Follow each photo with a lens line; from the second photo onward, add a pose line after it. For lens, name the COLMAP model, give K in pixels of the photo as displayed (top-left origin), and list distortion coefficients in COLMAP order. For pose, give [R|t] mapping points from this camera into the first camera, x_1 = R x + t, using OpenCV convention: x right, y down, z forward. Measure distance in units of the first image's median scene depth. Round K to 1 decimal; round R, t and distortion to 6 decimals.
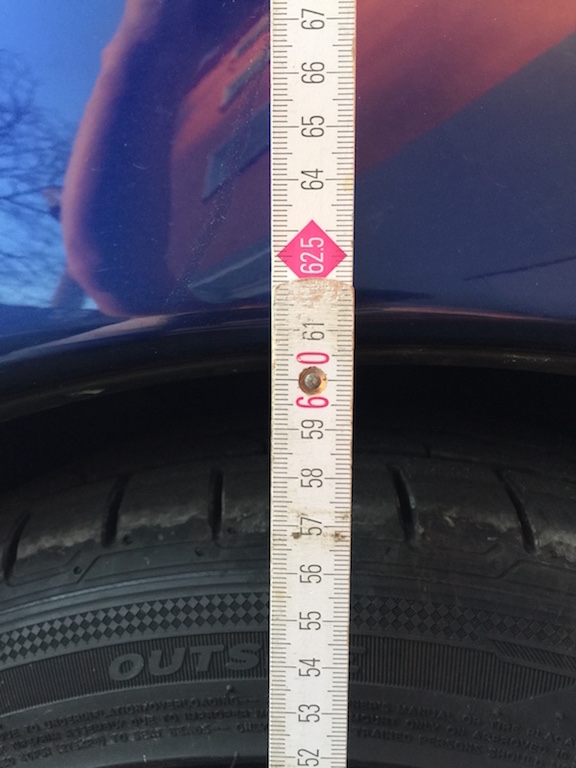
lens RADIAL K [[674.0, 0, 284.8], [0, 674.0, 378.9], [0, 0, 1]] dist [0.084936, -0.159968]
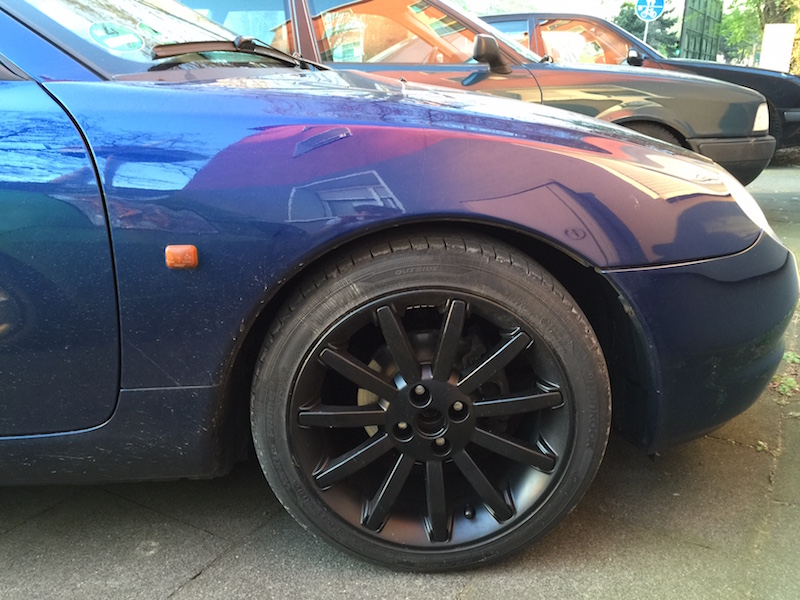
lens RADIAL K [[702.1, 0, 407.7], [0, 702.1, 300.5], [0, 0, 1]] dist [0.084936, -0.159968]
pose [[0.988648, -0.022212, 0.148598, -1.061339], [-0.000453, 0.988567, 0.150784, -0.249203], [-0.150249, -0.149139, 0.977335, -4.966085]]
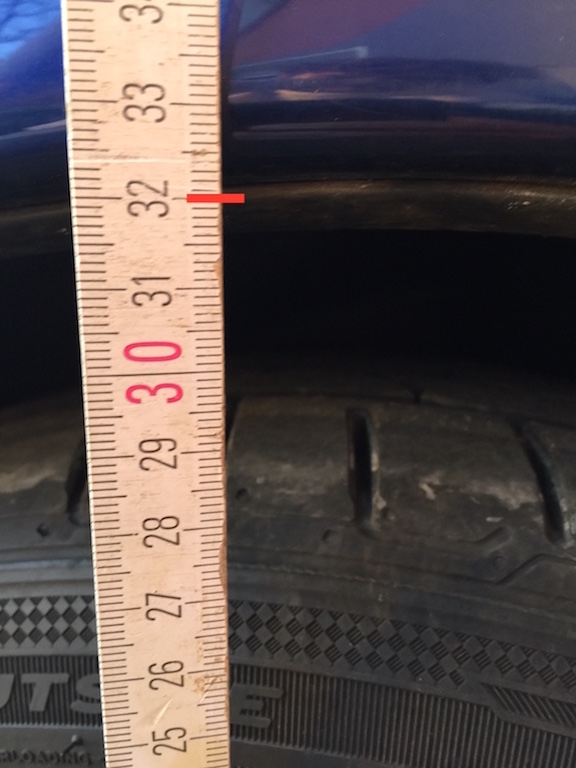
lens RADIAL K [[674.0, 0, 288.0], [0, 674.0, 378.7], [0, 0, 1]] dist [0.084936, -0.159968]
pose [[0.997524, 0.008859, -0.069760, 0.158373], [-0.008110, 0.999906, 0.011016, 0.100629], [0.069851, -0.010423, 0.997503, 0.367507]]
